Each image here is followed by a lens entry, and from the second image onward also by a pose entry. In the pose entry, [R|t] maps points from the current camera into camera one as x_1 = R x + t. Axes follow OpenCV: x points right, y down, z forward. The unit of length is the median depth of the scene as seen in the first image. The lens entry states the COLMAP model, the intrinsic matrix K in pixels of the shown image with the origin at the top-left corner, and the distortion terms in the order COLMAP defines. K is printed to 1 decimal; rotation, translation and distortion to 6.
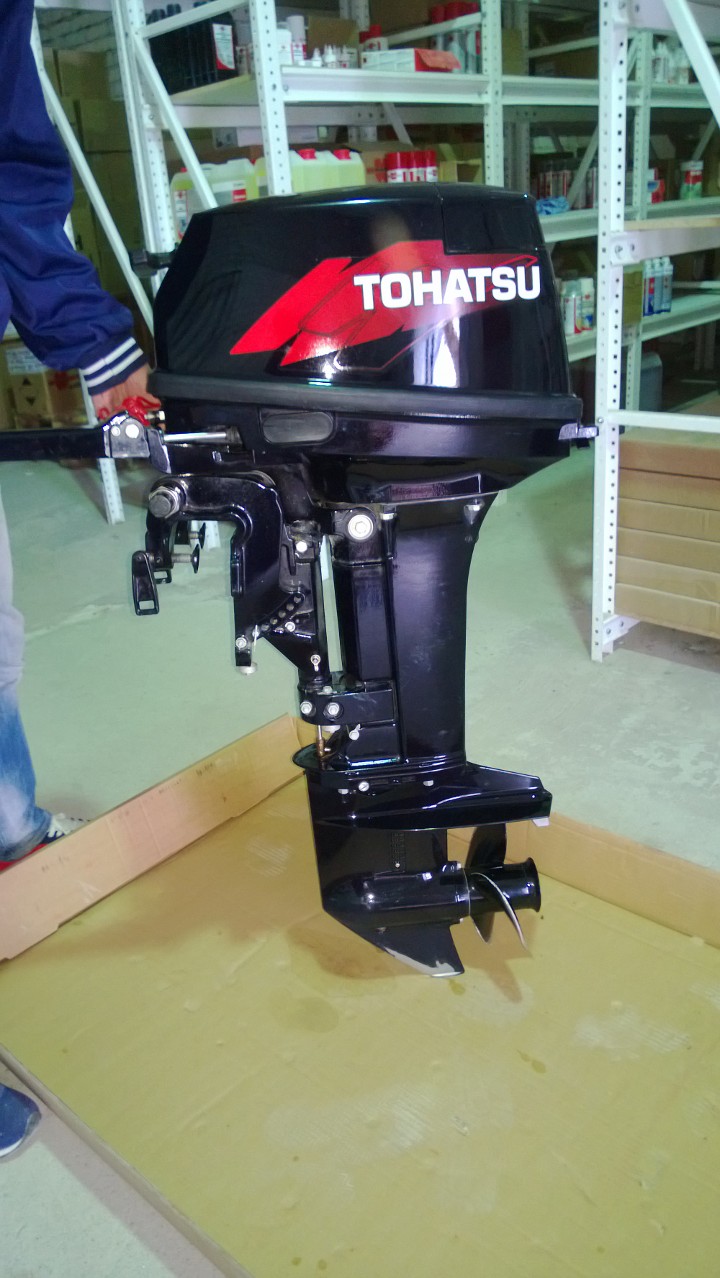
lens RADIAL K [[950.8, 0, 360.0], [0, 950.8, 639.0], [0, 0, 1]] dist [-0.043554, -0.006300]
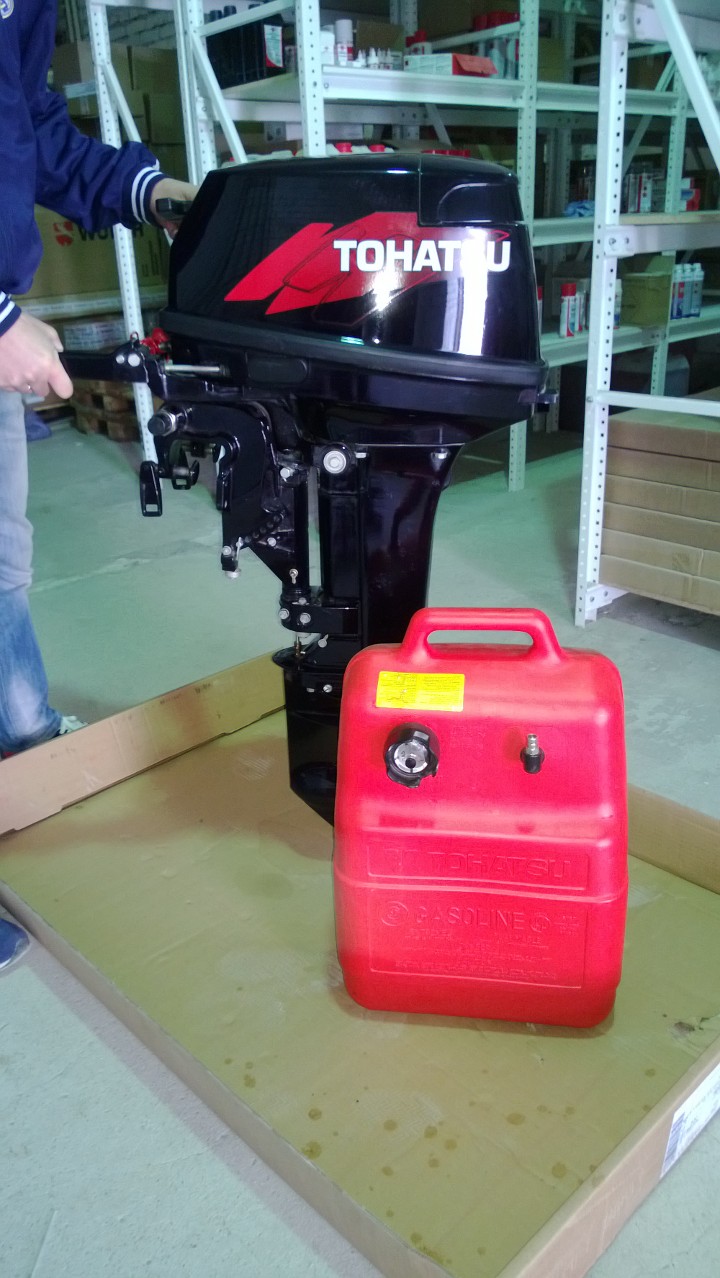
lens RADIAL K [[950.8, 0, 360.0], [0, 950.8, 639.0], [0, 0, 1]] dist [-0.043554, -0.006300]
pose [[0.997092, 0.059426, -0.047708, 0.048588], [-0.059614, 0.998218, -0.002531, 0.049300], [0.047472, 0.005367, 0.998858, -0.074386]]
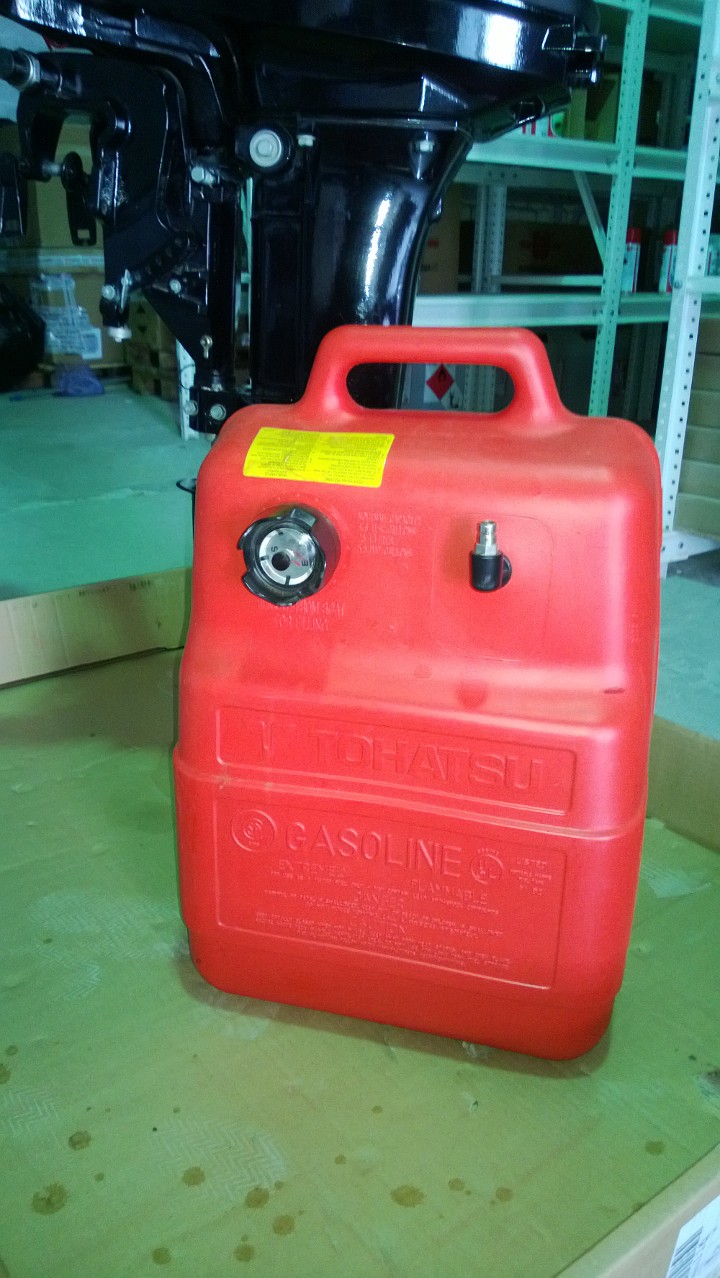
lens RADIAL K [[962.4, 0, 363.6], [0, 962.4, 653.6], [0, 0, 1]] dist [-0.047113, -0.001699]
pose [[0.980168, 0.148172, -0.131593, 0.112554], [-0.152111, 0.988154, -0.020344, 0.128391], [0.127019, 0.039957, 0.991095, 0.103885]]
